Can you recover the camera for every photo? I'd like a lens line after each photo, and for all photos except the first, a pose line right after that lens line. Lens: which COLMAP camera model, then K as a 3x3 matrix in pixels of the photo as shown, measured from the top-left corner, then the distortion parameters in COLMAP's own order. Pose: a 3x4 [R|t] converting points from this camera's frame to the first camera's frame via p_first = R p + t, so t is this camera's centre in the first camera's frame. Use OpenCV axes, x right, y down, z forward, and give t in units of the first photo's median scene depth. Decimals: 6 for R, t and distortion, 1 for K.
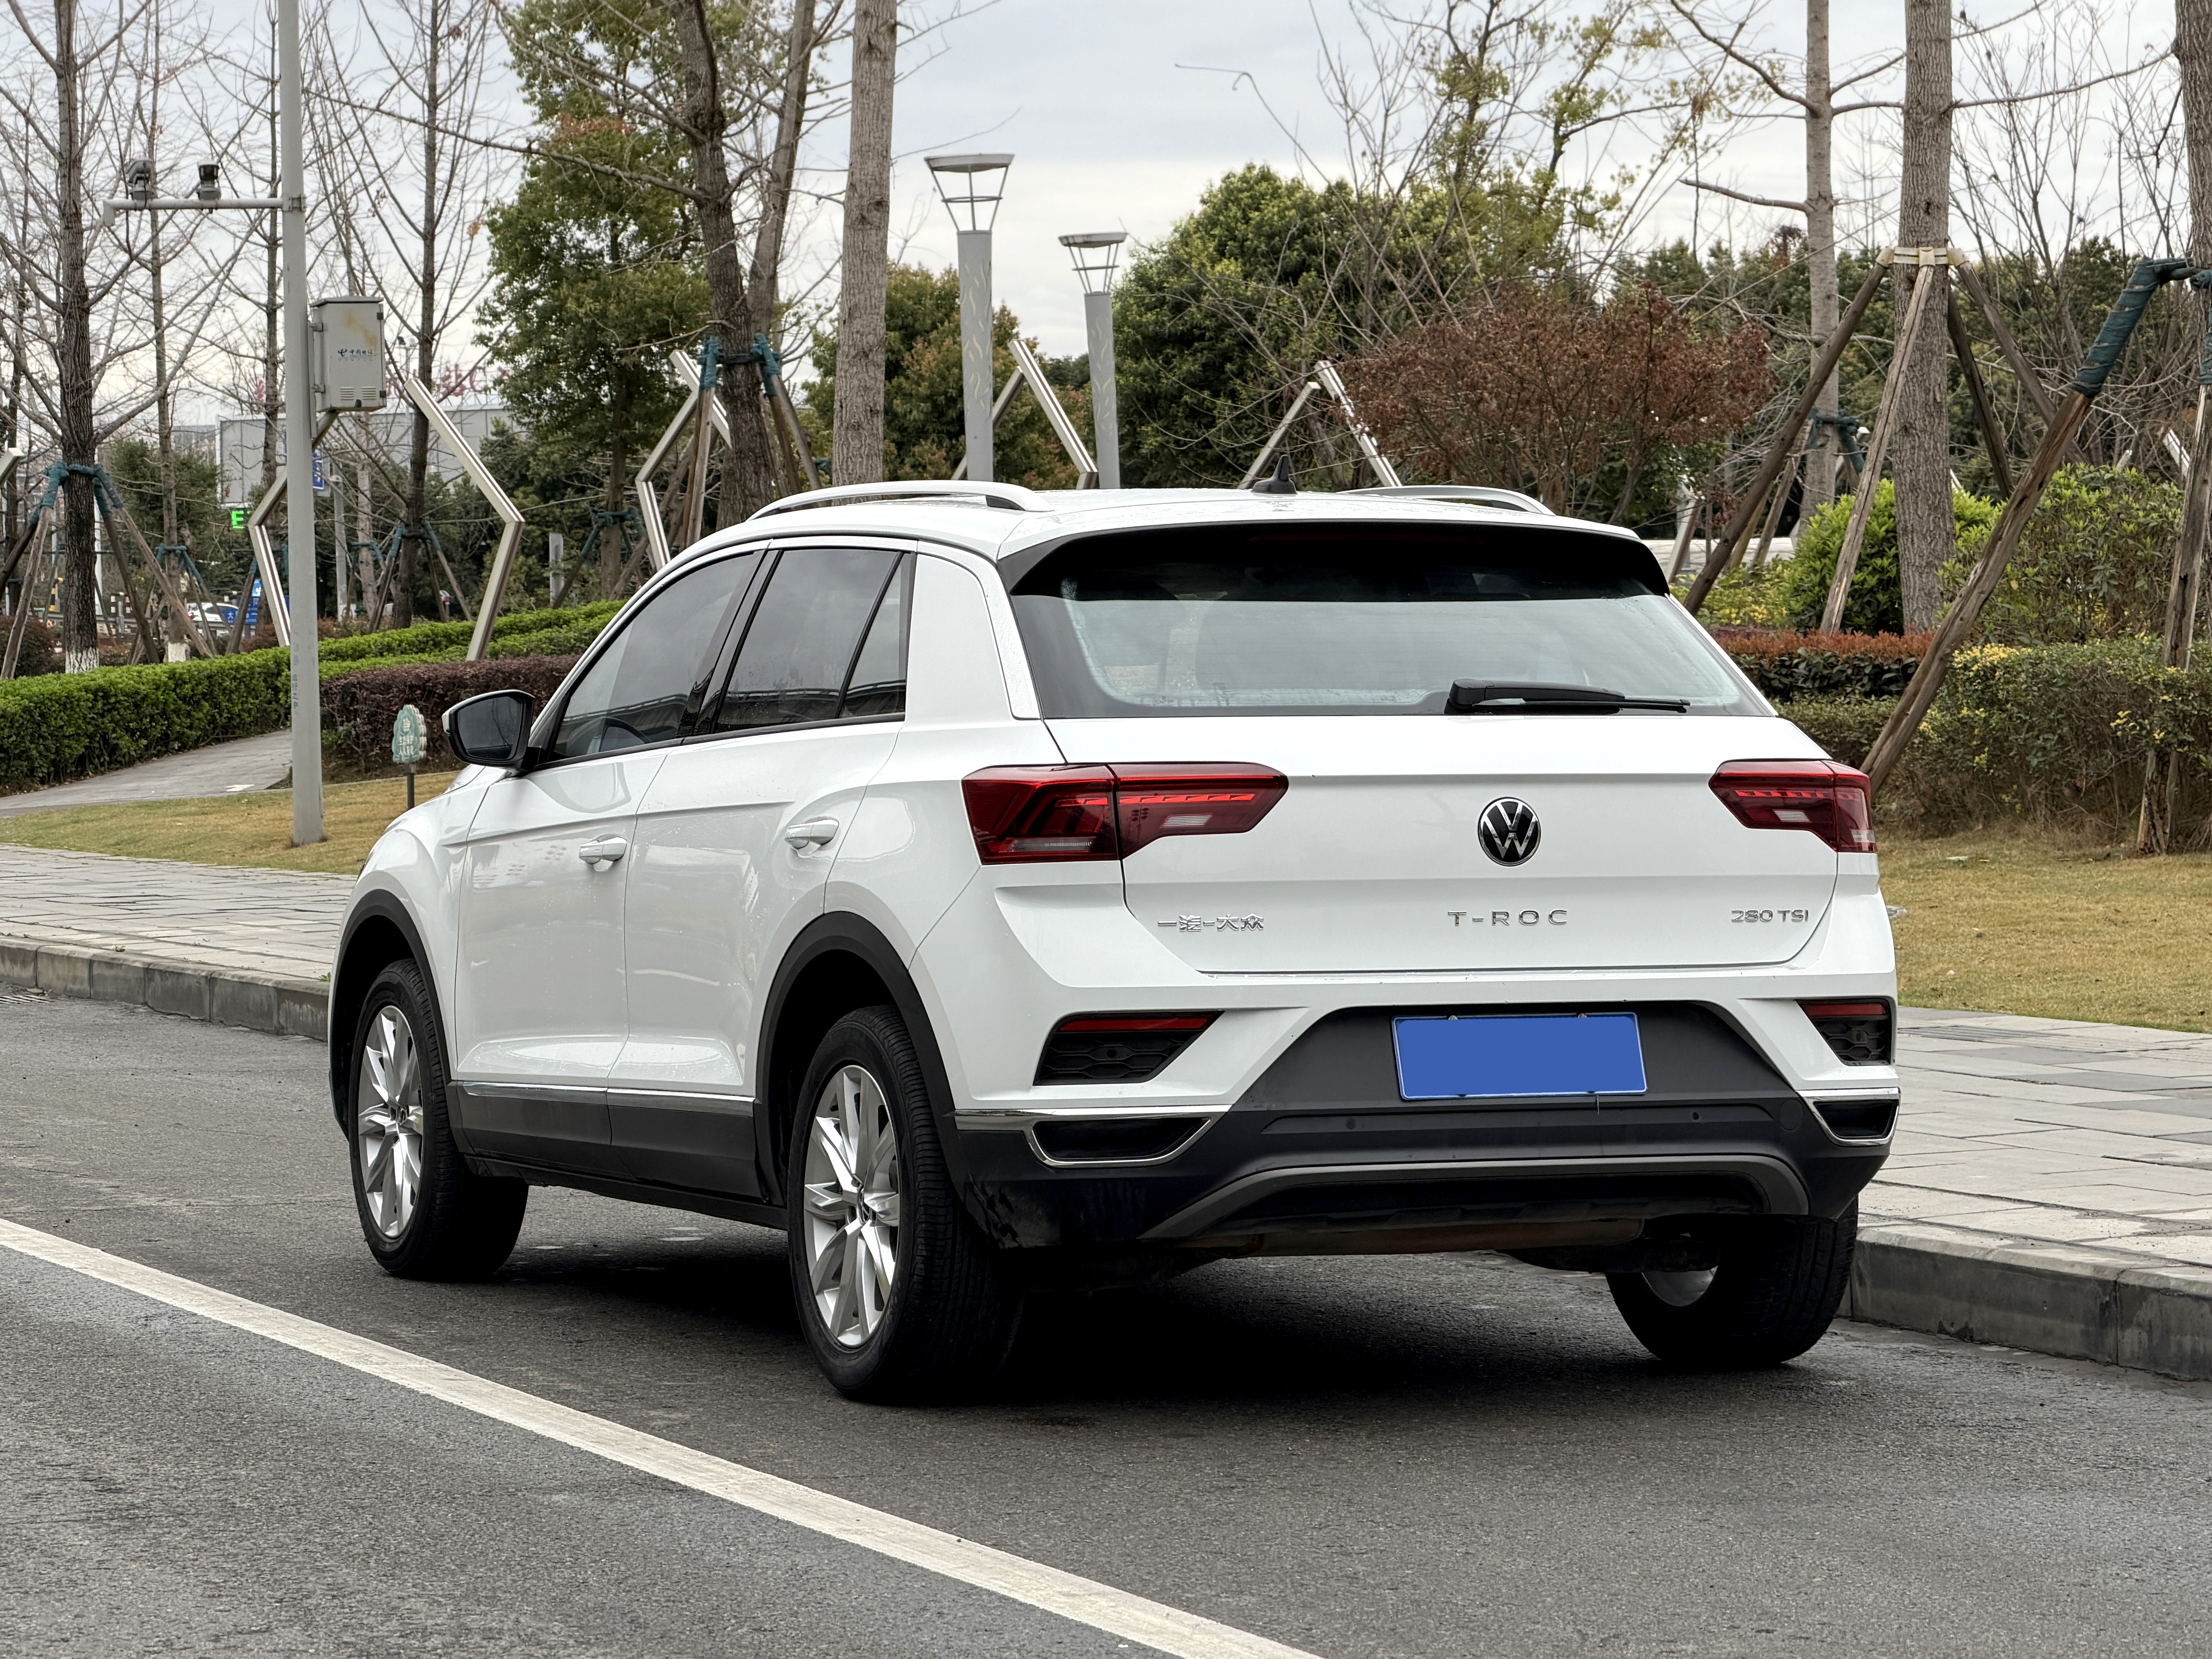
lens RADIAL K [[6629.5, 0, 1108.5], [0, 6629.5, 828.6], [0, 0, 1]] dist [0.127967, 0.000000]
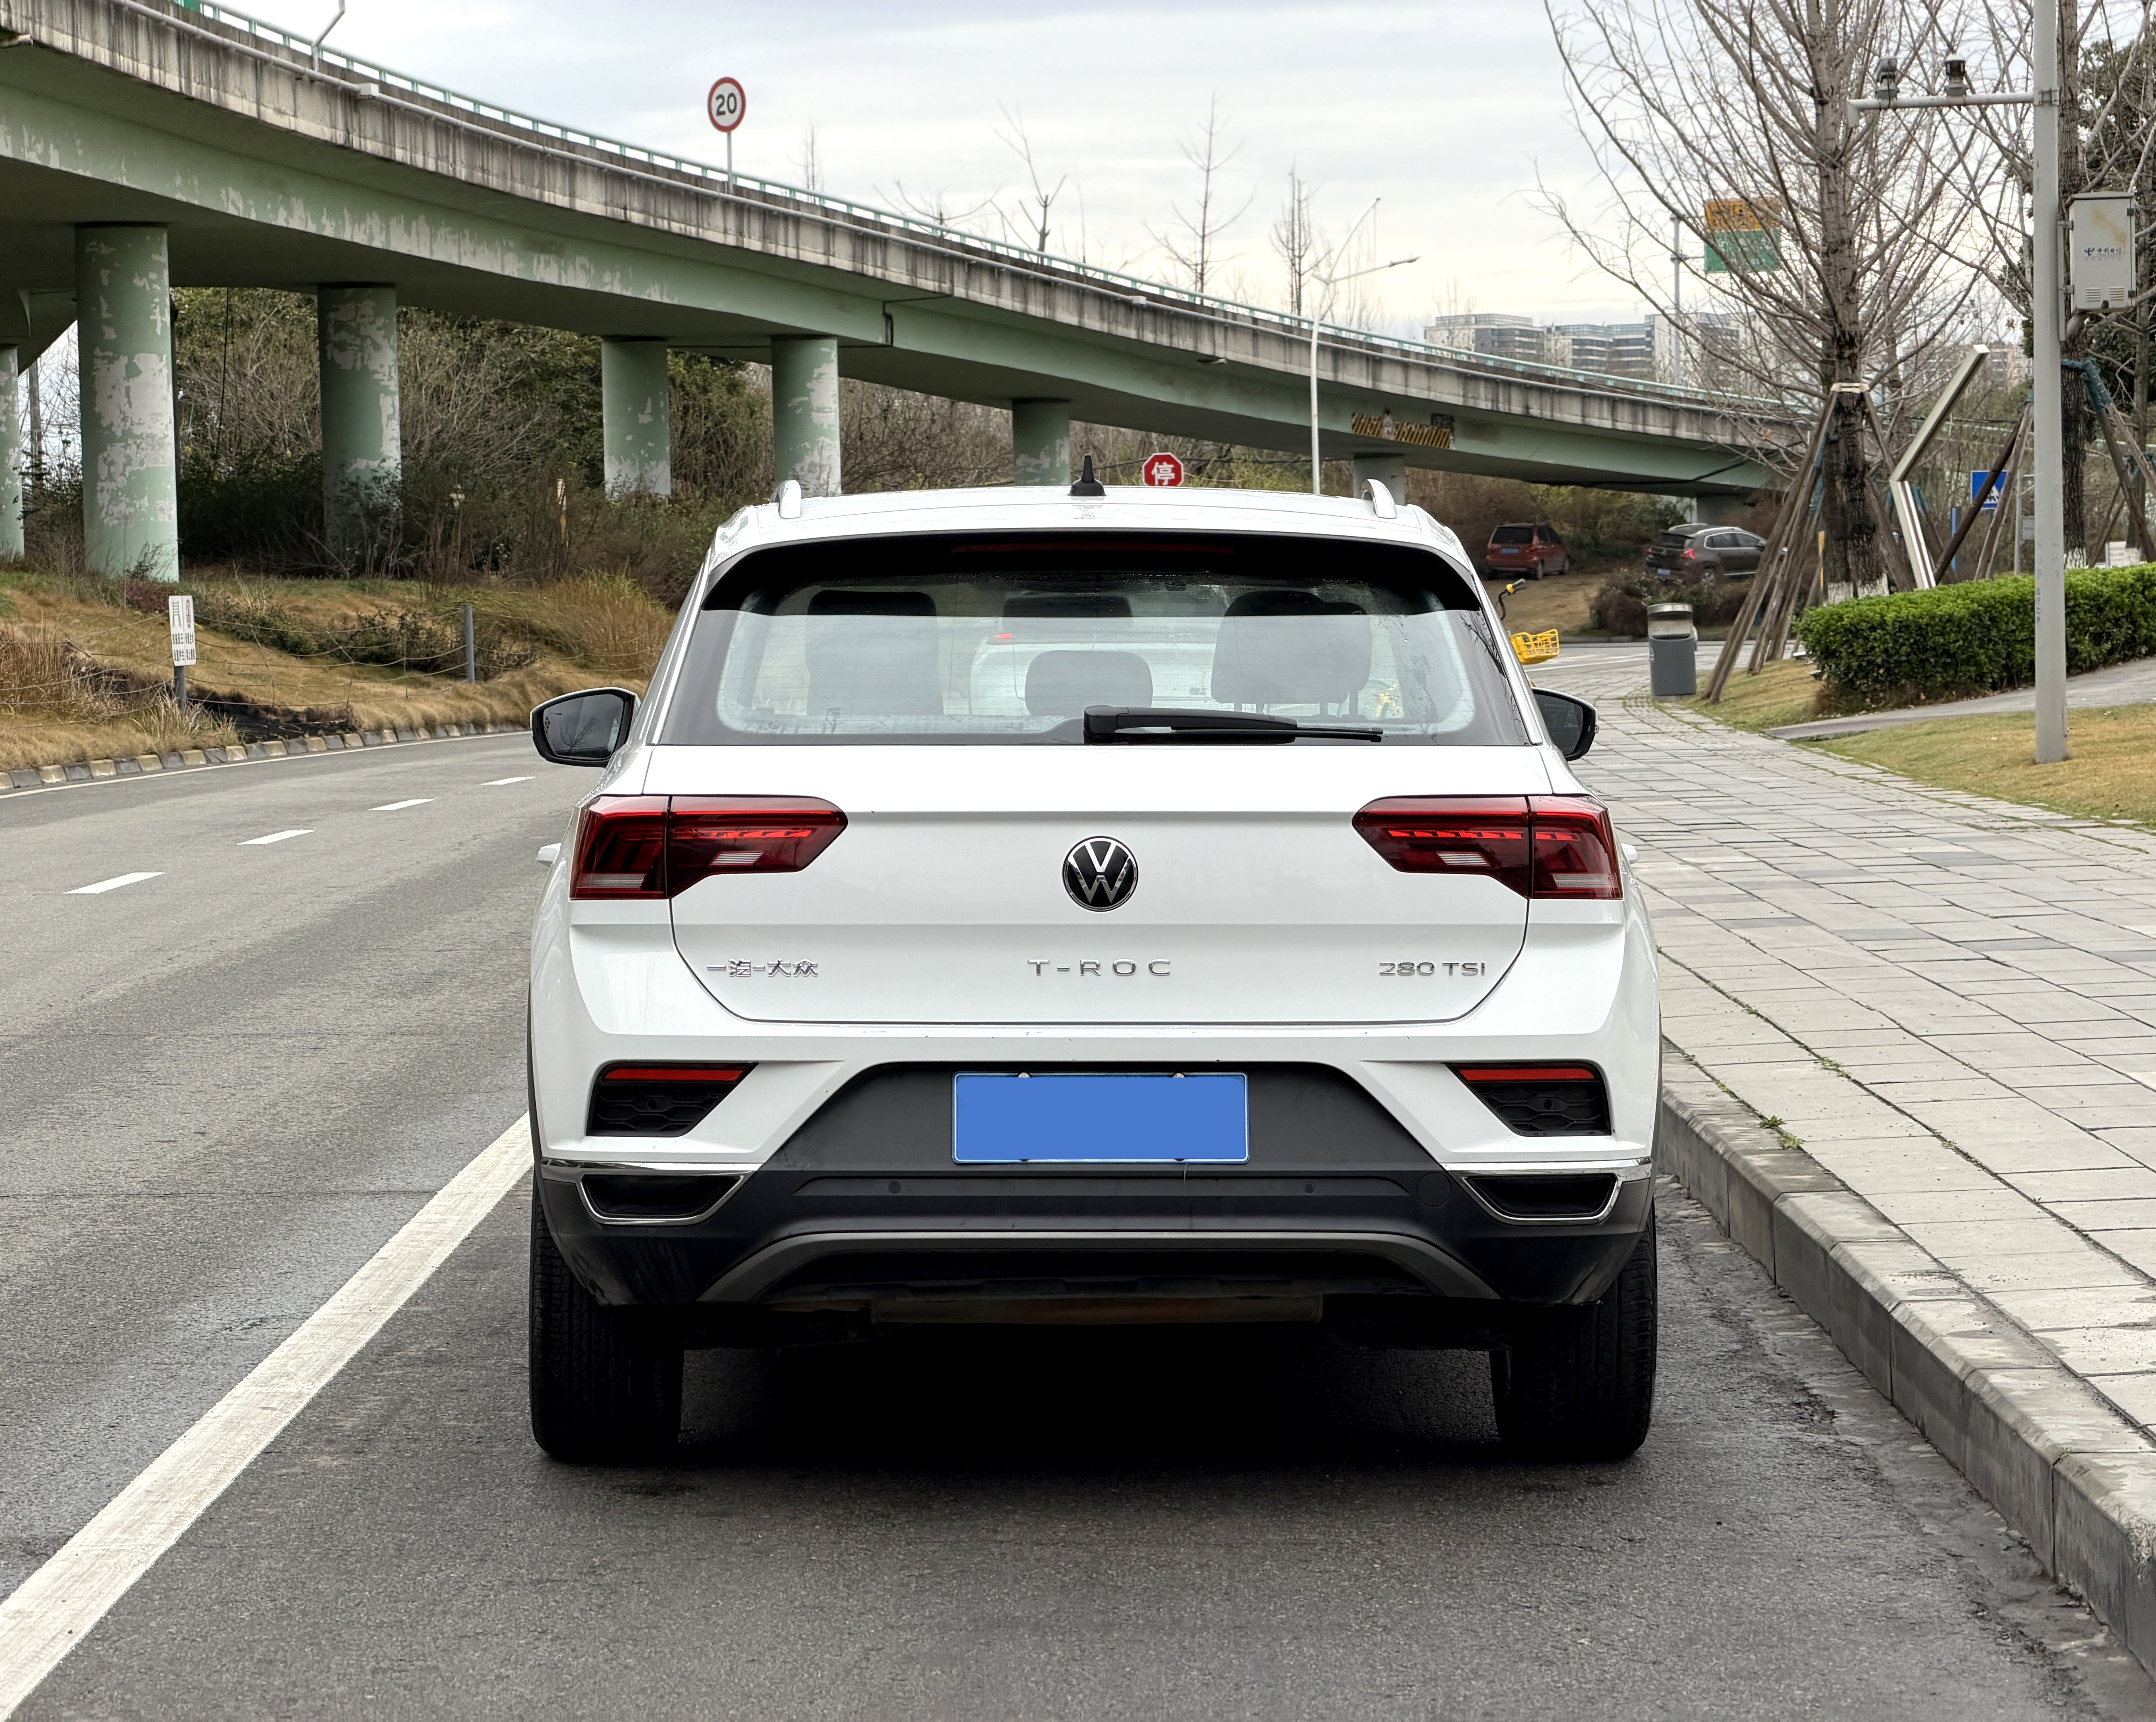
lens RADIAL K [[6674.3, 0, 1074.1], [0, 6674.3, 861.3], [0, 0, 1]] dist [0.416925, 0.000000]
pose [[0.933050, 0.016775, -0.359355, 0.388249], [-0.008624, 0.999668, 0.024273, -0.023637], [0.359643, -0.019549, 0.932885, 0.134736]]
